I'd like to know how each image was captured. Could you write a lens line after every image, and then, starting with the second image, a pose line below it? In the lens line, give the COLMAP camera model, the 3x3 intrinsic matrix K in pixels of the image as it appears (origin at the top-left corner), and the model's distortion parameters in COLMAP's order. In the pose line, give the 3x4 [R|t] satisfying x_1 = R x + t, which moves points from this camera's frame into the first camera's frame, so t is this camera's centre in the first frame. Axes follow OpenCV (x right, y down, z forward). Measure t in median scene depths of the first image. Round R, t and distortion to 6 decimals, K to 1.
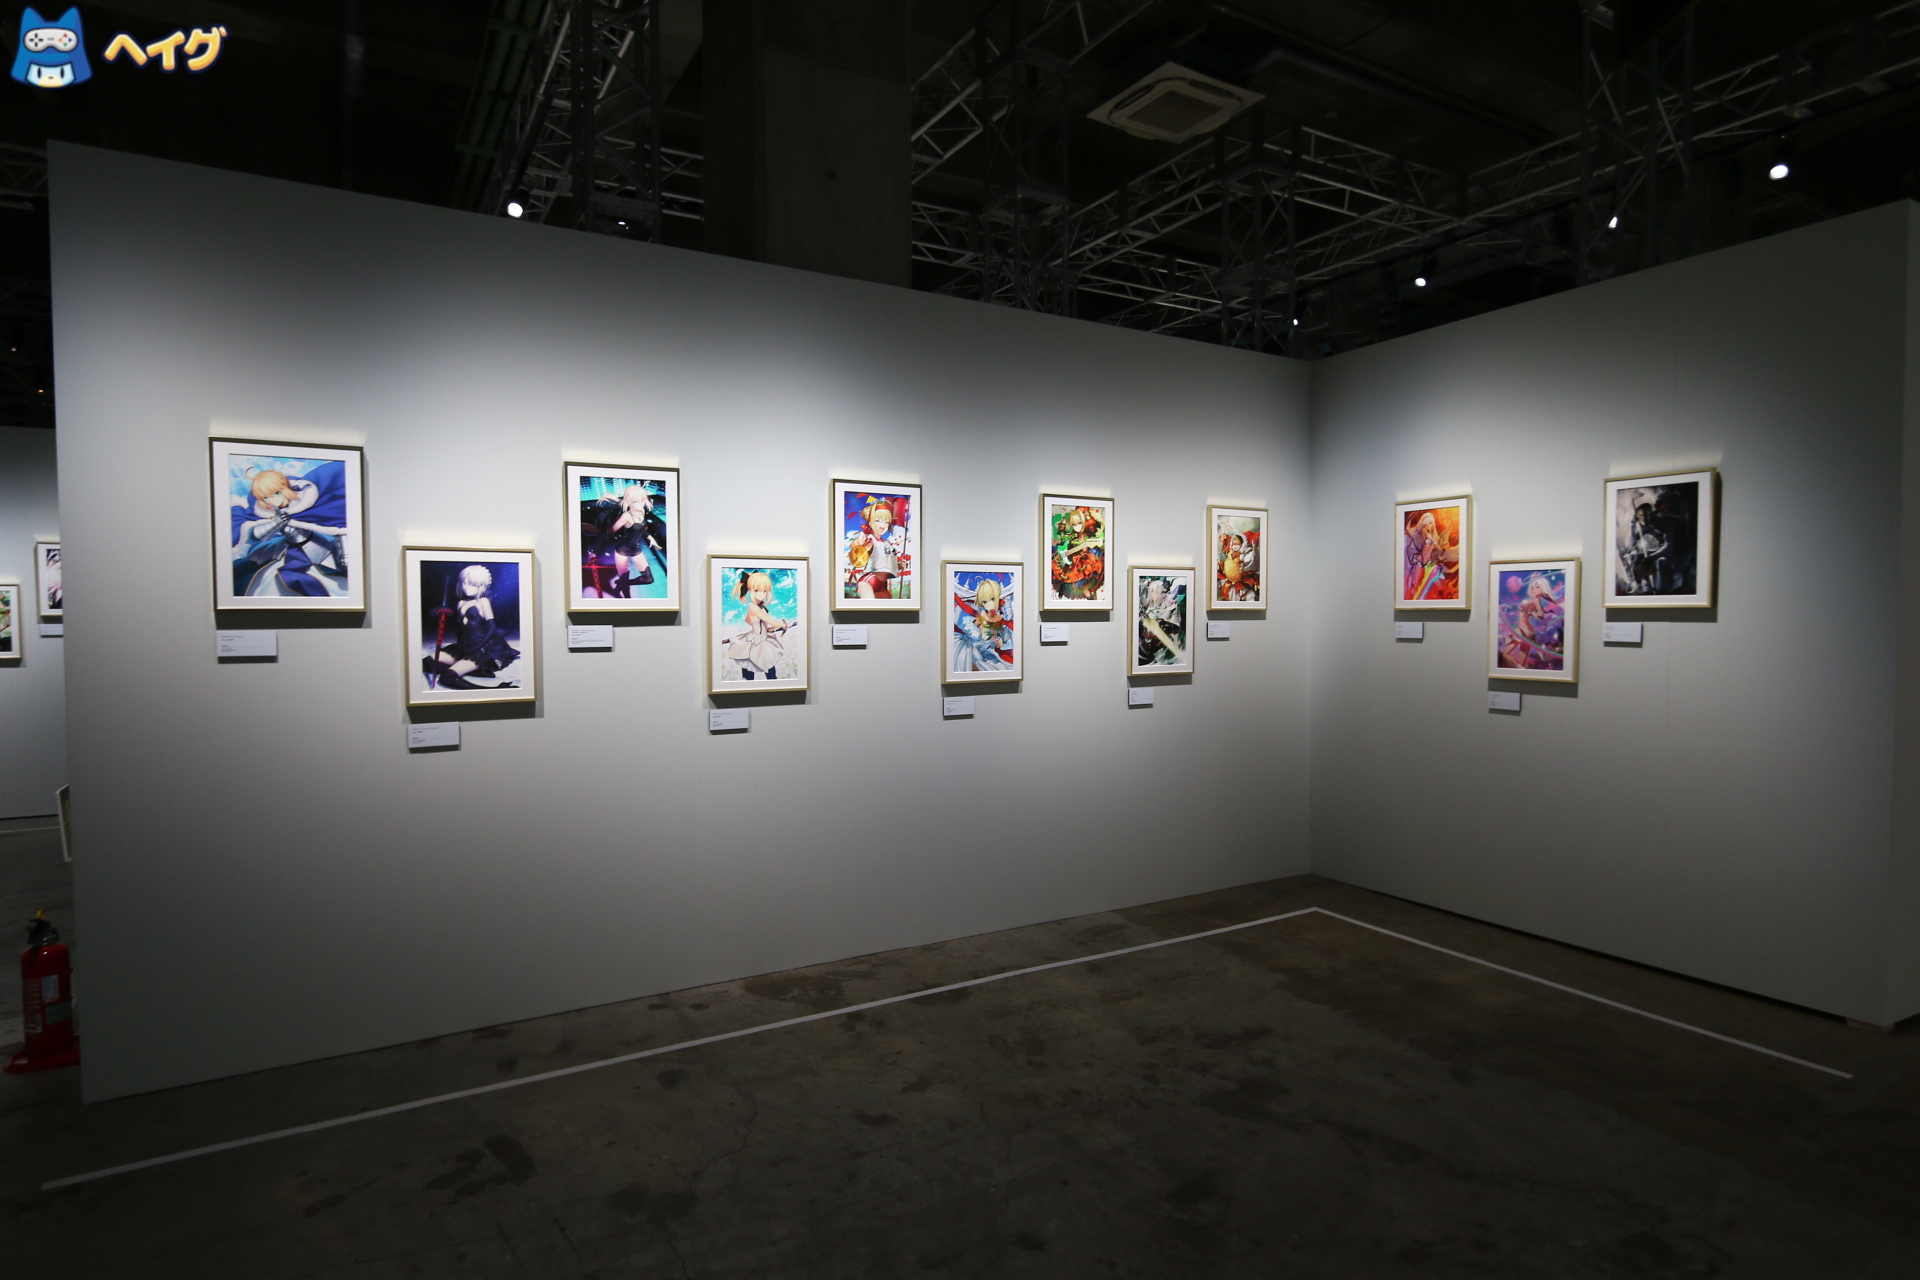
lens RADIAL K [[1069.0, 0, 957.3], [0, 1069.0, 657.5], [0, 0, 1]] dist [-0.014185, 0.000201]
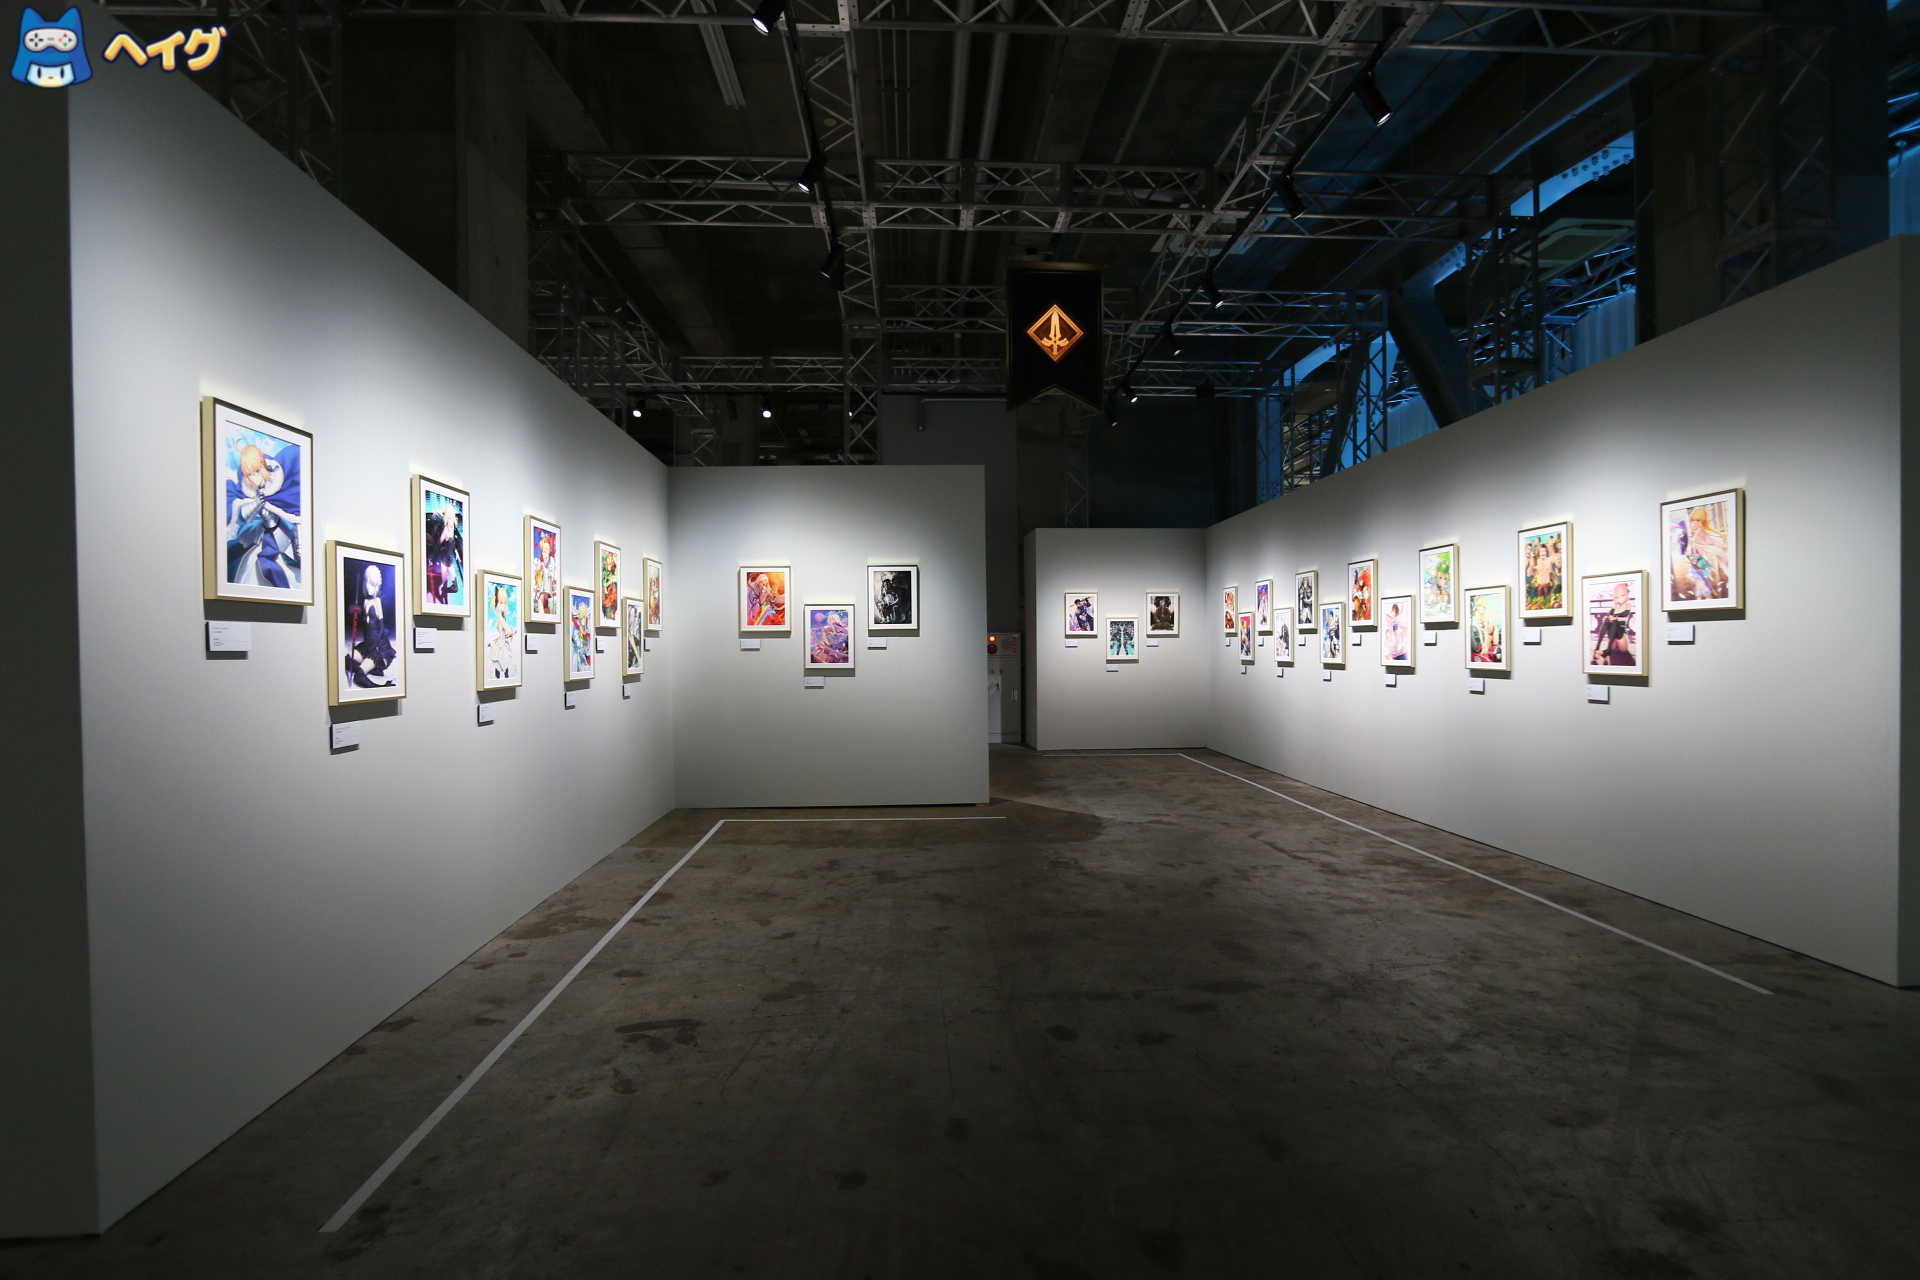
lens RADIAL K [[877.1, 0, 965.5], [0, 877.1, 660.3], [0, 0, 1]] dist [-0.011838, 0.000056]
pose [[0.454631, -0.014111, 0.890568, -0.937230], [0.042812, 0.999065, -0.006025, 0.033164], [-0.889650, 0.040866, 0.454810, 0.121517]]
